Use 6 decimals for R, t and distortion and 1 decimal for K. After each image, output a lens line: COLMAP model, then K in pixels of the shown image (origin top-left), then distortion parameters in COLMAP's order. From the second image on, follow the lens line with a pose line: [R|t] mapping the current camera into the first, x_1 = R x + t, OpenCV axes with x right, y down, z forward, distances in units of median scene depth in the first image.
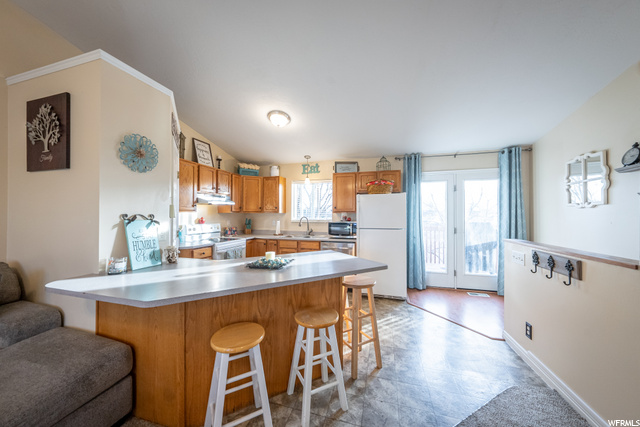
lens RADIAL K [[220.8, 0, 317.6], [0, 220.8, 211.0], [0, 0, 1]] dist [-0.000755, -0.000020]
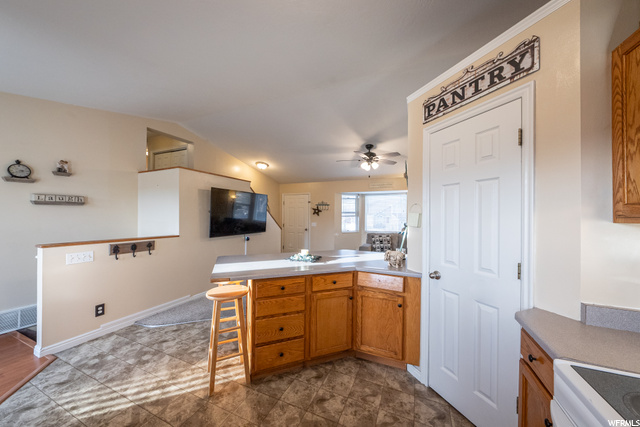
lens RADIAL K [[221.8, 0, 320.9], [0, 221.8, 216.3], [0, 0, 1]] dist [0.000962, 0.000274]
pose [[-0.993439, -0.015229, 0.113341, -0.205967], [-0.017227, 0.999713, -0.016674, 0.005412], [-0.113055, -0.018517, -0.993416, 1.043188]]
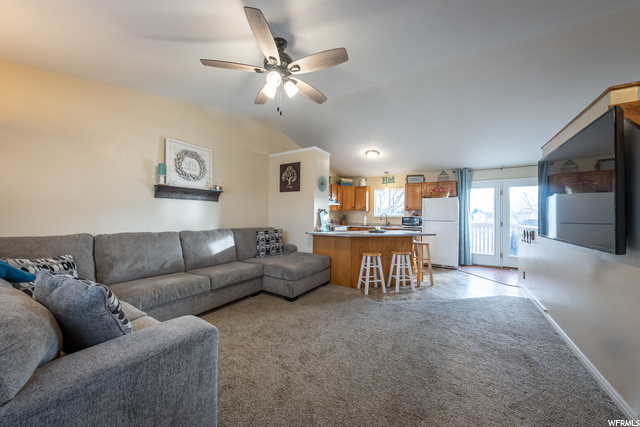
lens RADIAL K [[221.4, 0, 323.3], [0, 221.4, 211.8], [0, 0, 1]] dist [-0.001002, -0.000026]
pose [[0.965631, 0.004650, -0.259875, -0.077217], [-0.004677, 0.999989, 0.000516, 0.018747], [0.259875, 0.000717, 0.965642, -0.594245]]
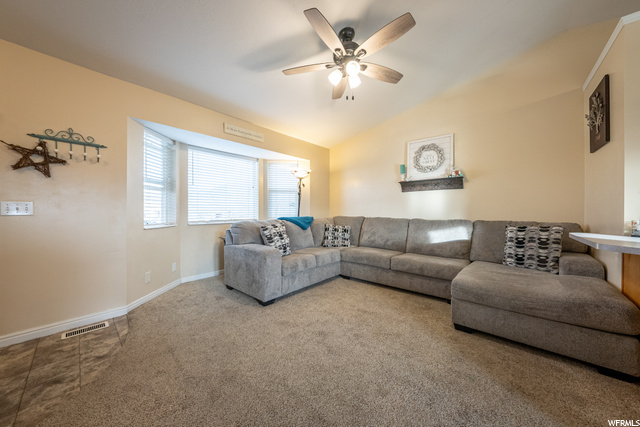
lens RADIAL K [[221.4, 0, 323.3], [0, 221.4, 211.8], [0, 0, 1]] dist [-0.001002, -0.000026]
pose [[-0.411087, -0.000838, -0.911596, 0.205686], [0.015543, 0.999848, -0.007928, 0.062571], [0.911464, -0.017428, -0.411011, 0.056367]]
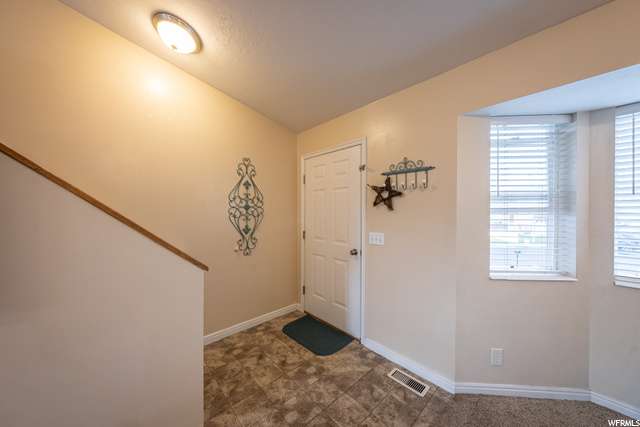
lens RADIAL K [[220.8, 0, 317.6], [0, 220.8, 211.0], [0, 0, 1]] dist [-0.000755, -0.000020]
pose [[-0.862513, -0.004523, 0.506015, -0.099647], [-0.013435, 0.999812, -0.013963, -0.015800], [-0.505857, -0.018842, -0.862412, -0.165894]]
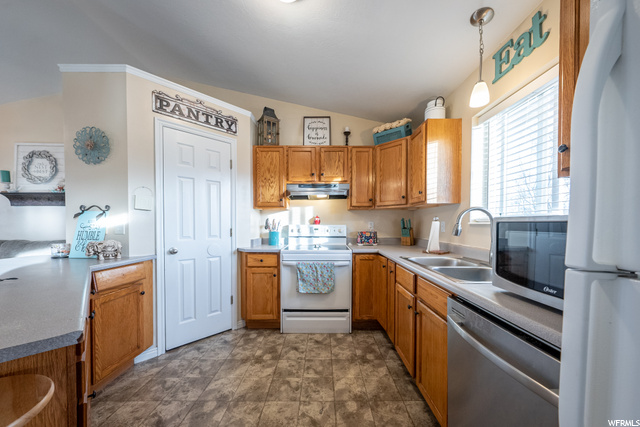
lens RADIAL K [[222.1, 0, 324.8], [0, 222.1, 228.6], [0, 0, 1]] dist [-0.001611, -0.000135]
pose [[0.295834, 0.017314, -0.955082, 0.218208], [0.017529, 0.999569, 0.023550, 0.052172], [0.955079, -0.023708, 0.295403, 0.765463]]
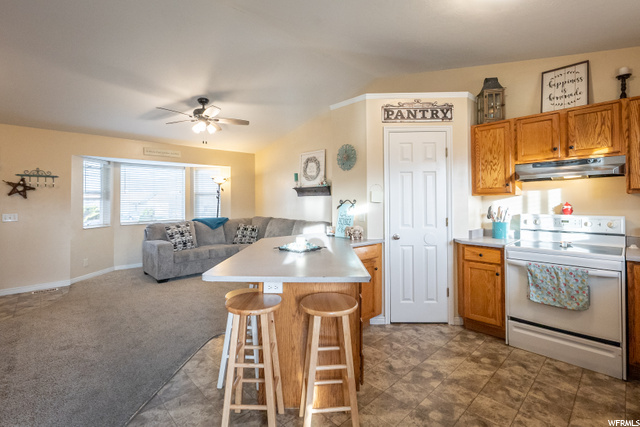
lens RADIAL K [[296.0, 0, 316.9], [0, 296.0, 197.6], [0, 0, 1]] dist [-0.003180, -0.000505]
pose [[-0.501077, -0.012181, -0.865317, 0.418801], [0.020503, 0.999453, -0.025942, 0.020763], [0.865160, -0.030740, -0.500554, 0.797027]]
